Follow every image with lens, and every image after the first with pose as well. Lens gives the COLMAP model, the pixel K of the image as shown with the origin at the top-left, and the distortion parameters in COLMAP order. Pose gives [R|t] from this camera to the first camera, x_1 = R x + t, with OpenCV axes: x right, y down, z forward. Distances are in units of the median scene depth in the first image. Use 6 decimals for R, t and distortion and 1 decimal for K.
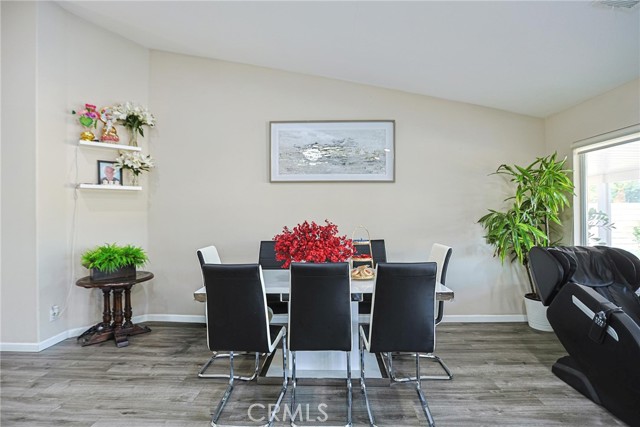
lens RADIAL K [[309.7, 0, 319.2], [0, 309.7, 215.1], [0, 0, 1]] dist [-0.039559, 0.010306]
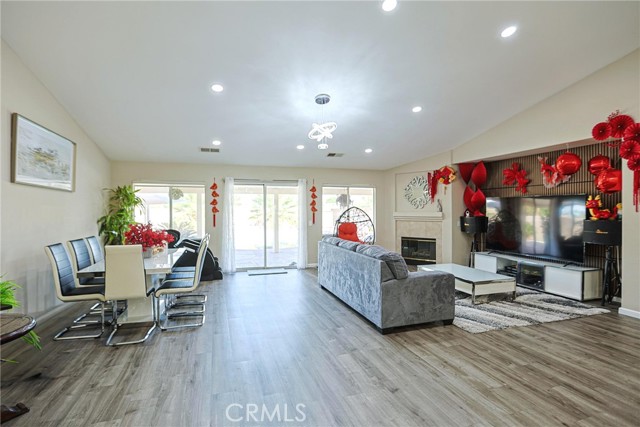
lens RADIAL K [[309.7, 0, 319.4], [0, 309.7, 210.9], [0, 0, 1]] dist [-0.039559, 0.010306]
pose [[-0.357677, 0.011368, 0.933776, -1.387790], [0.012974, 0.999890, -0.007203, -0.008115], [-0.933755, 0.009538, -0.357785, 0.554241]]
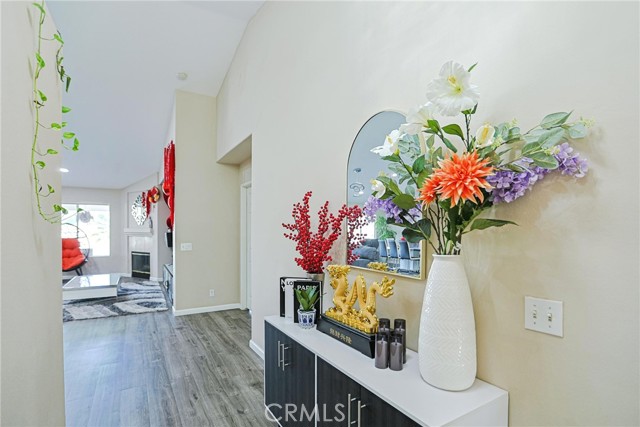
lens RADIAL K [[309.7, 0, 311.9], [0, 309.7, 227.9], [0, 0, 1]] dist [-0.039559, 0.010306]
pose [[-0.541597, 0.013650, 0.840528, -2.317841], [0.009669, 0.999903, -0.010008, 0.027278], [-0.840583, 0.002707, -0.541676, -0.771291]]
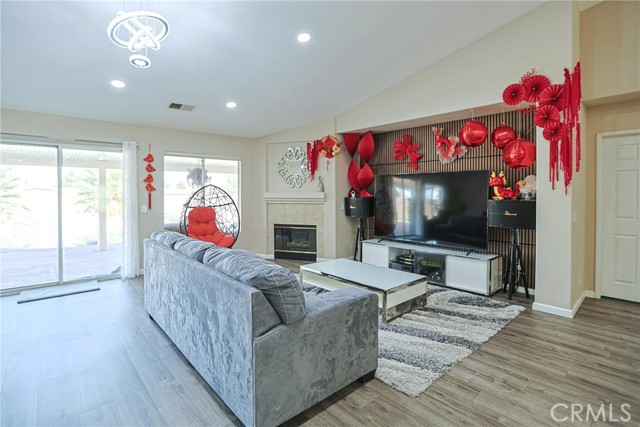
lens RADIAL K [[309.7, 0, 308.9], [0, 309.7, 198.6], [0, 0, 1]] dist [-0.039559, 0.010306]
pose [[-0.688703, 0.001764, 0.725042, -0.901887], [0.014723, 0.999825, 0.011552, 0.009937], [-0.724894, 0.018630, -0.688608, 0.256255]]
